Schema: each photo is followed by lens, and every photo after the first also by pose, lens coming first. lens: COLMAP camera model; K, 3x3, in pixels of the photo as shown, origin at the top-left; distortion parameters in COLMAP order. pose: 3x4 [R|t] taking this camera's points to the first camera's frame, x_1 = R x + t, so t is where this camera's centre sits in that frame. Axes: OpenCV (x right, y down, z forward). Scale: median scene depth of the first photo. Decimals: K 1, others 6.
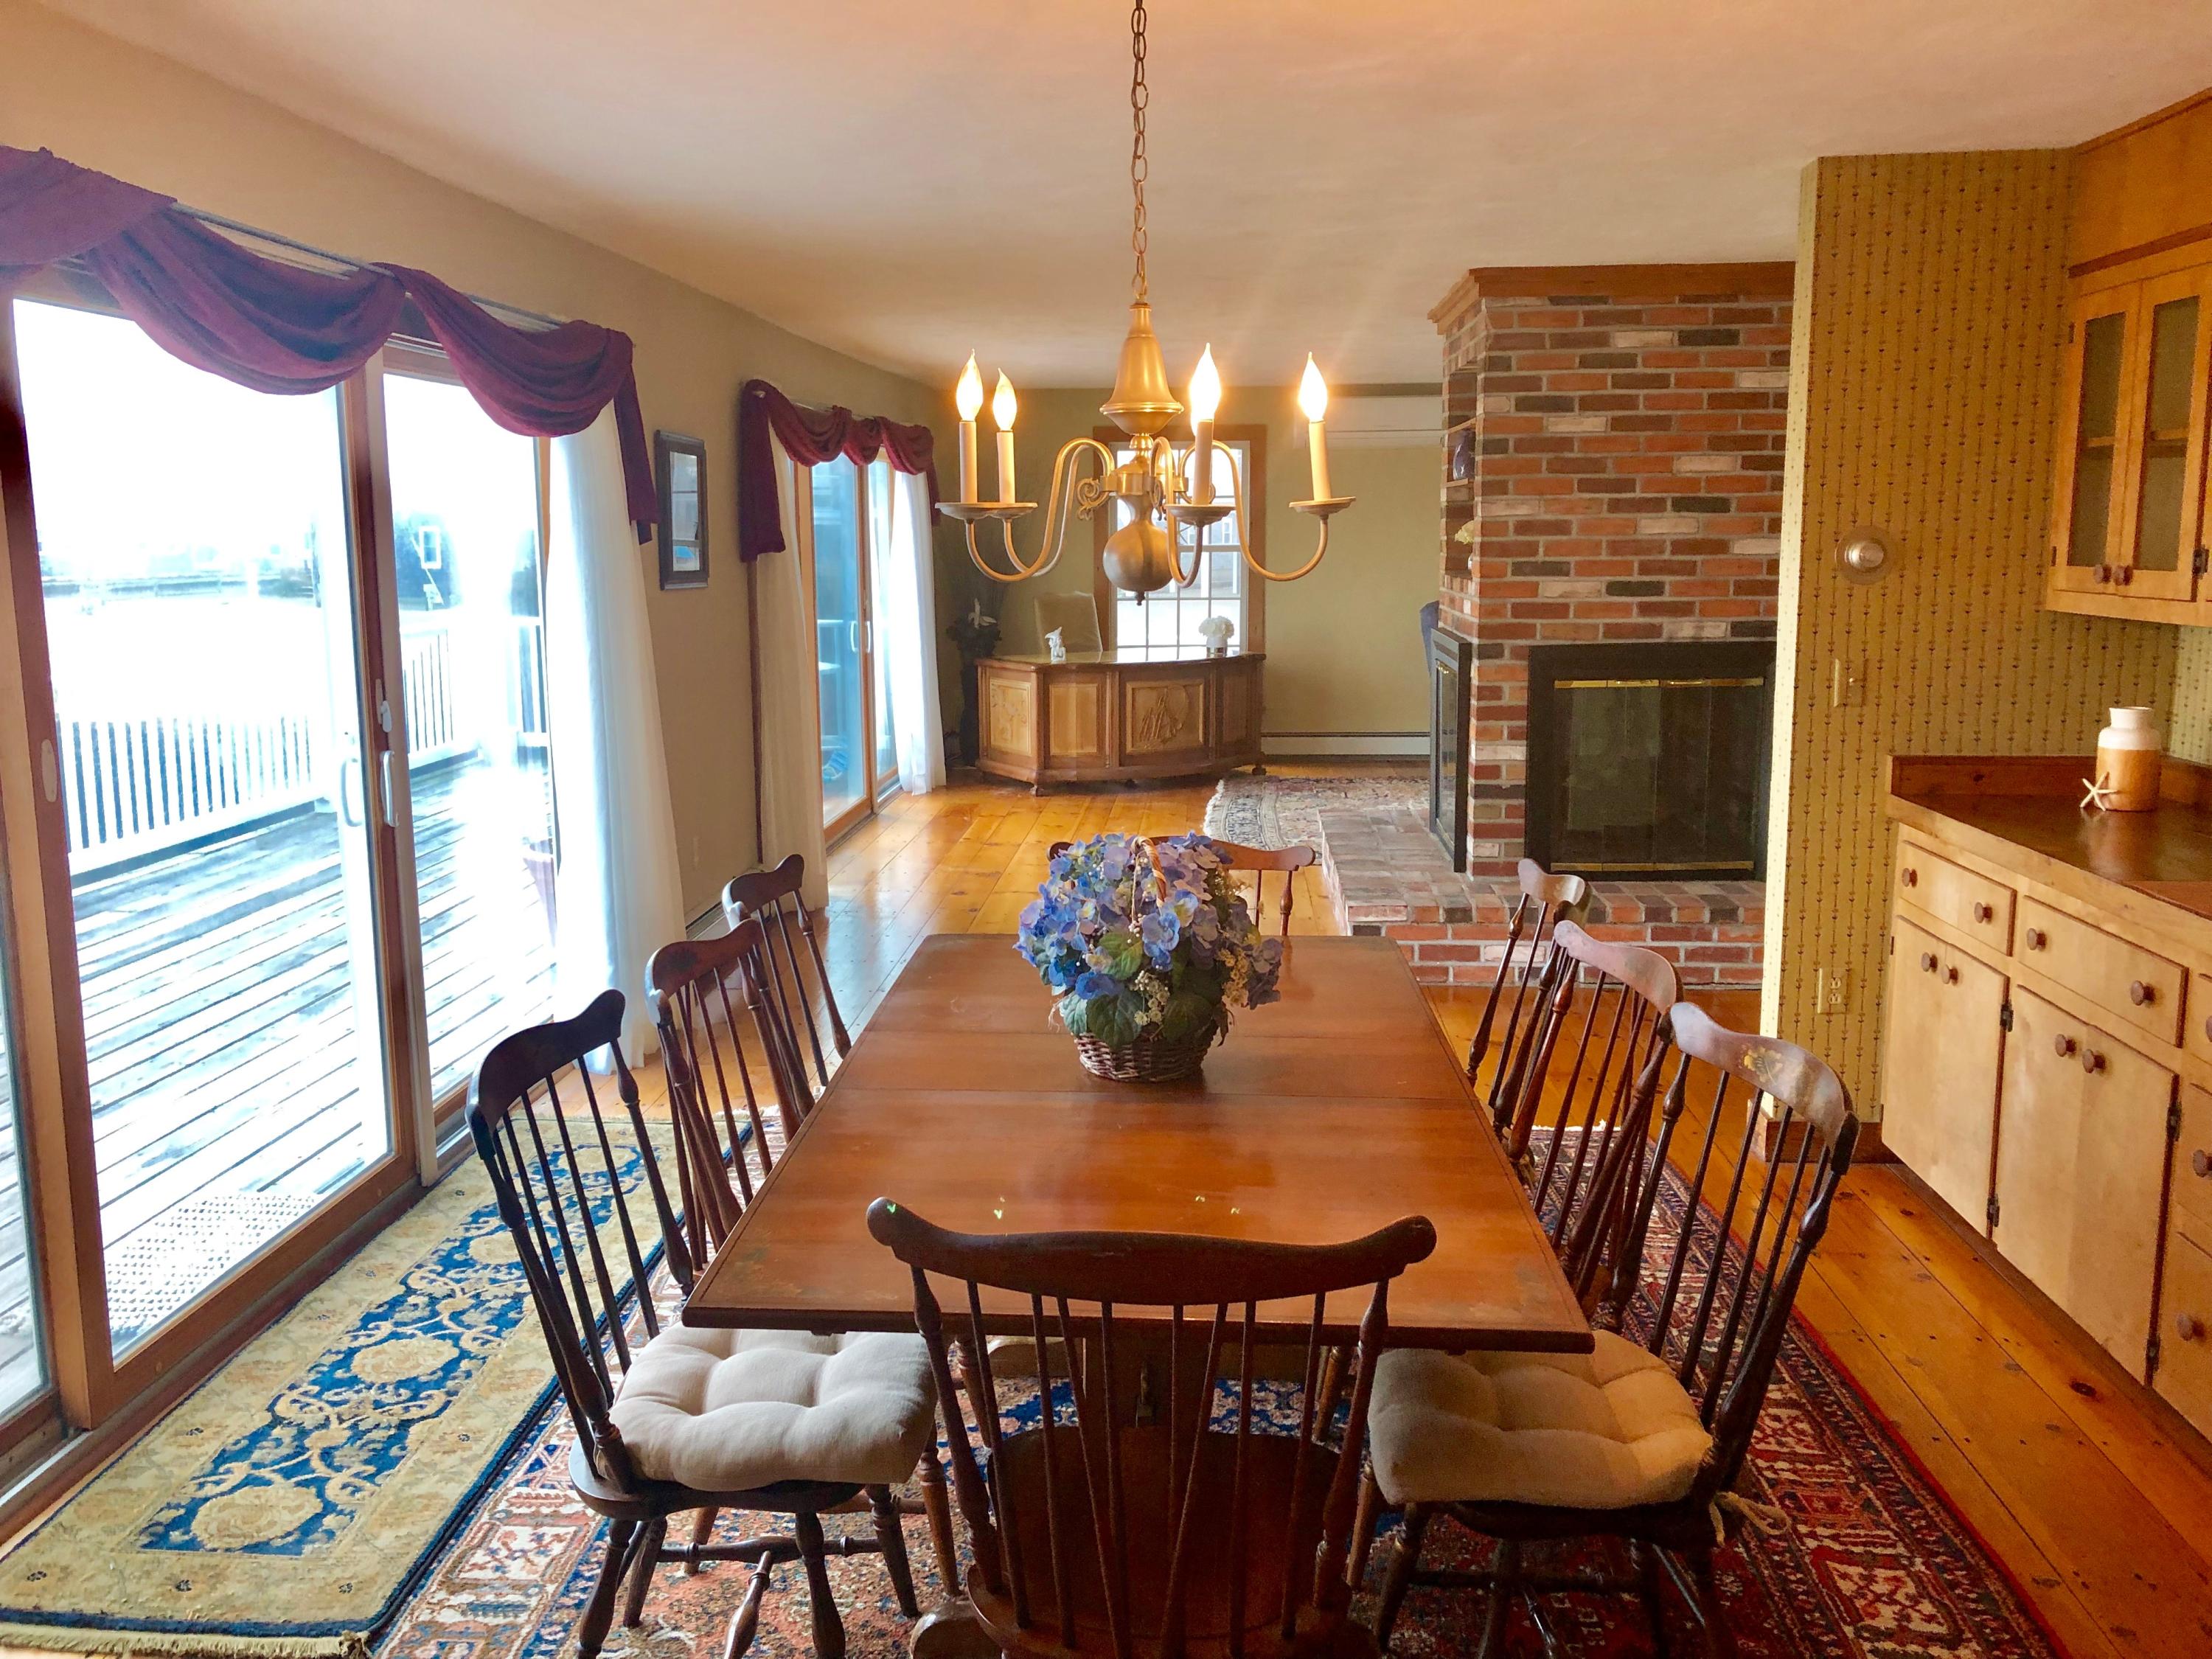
lens RADIAL K [[1810.6, 0, 1099.0], [0, 1810.6, 815.3], [0, 0, 1]] dist [0.037636, -0.033371]
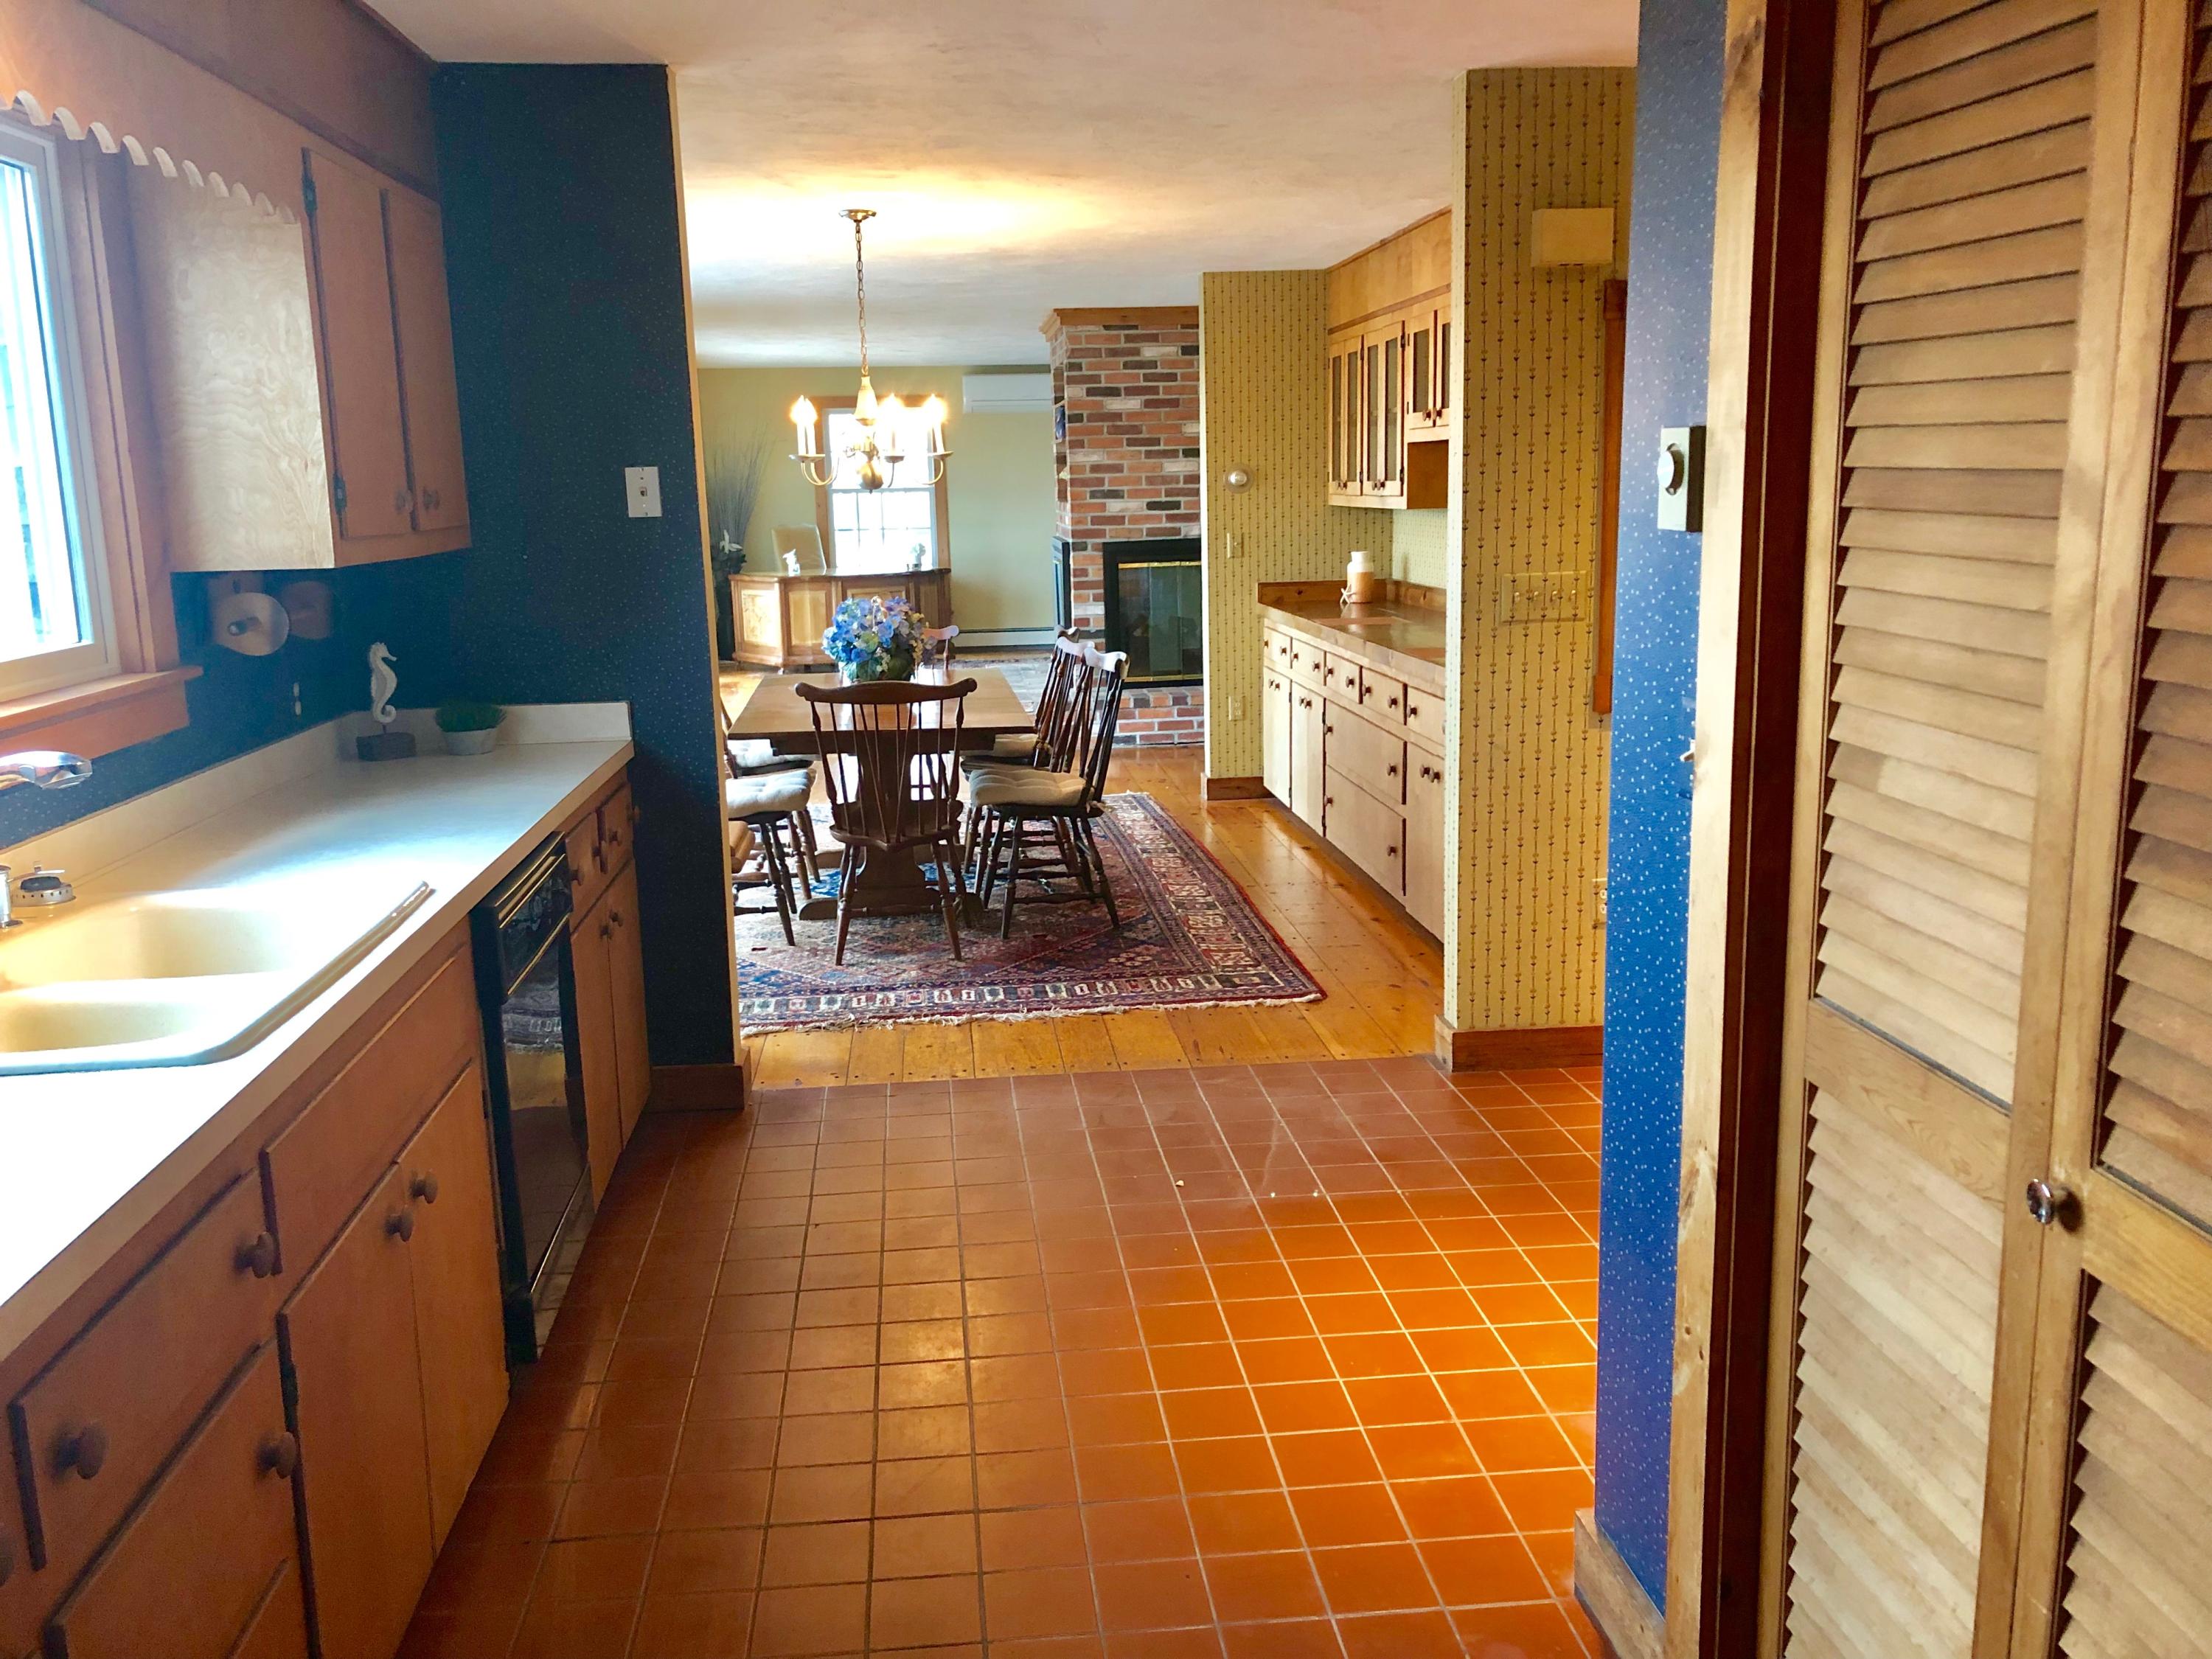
lens RADIAL K [[1817.1, 0, 1101.5], [0, 1817.1, 817.7], [0, 0, 1]] dist [0.138888, -0.001710]
pose [[0.986426, -0.043866, 0.158241, -0.047992], [0.040002, 0.998820, 0.027524, 0.157606], [-0.159262, -0.020821, 0.987017, -0.899894]]
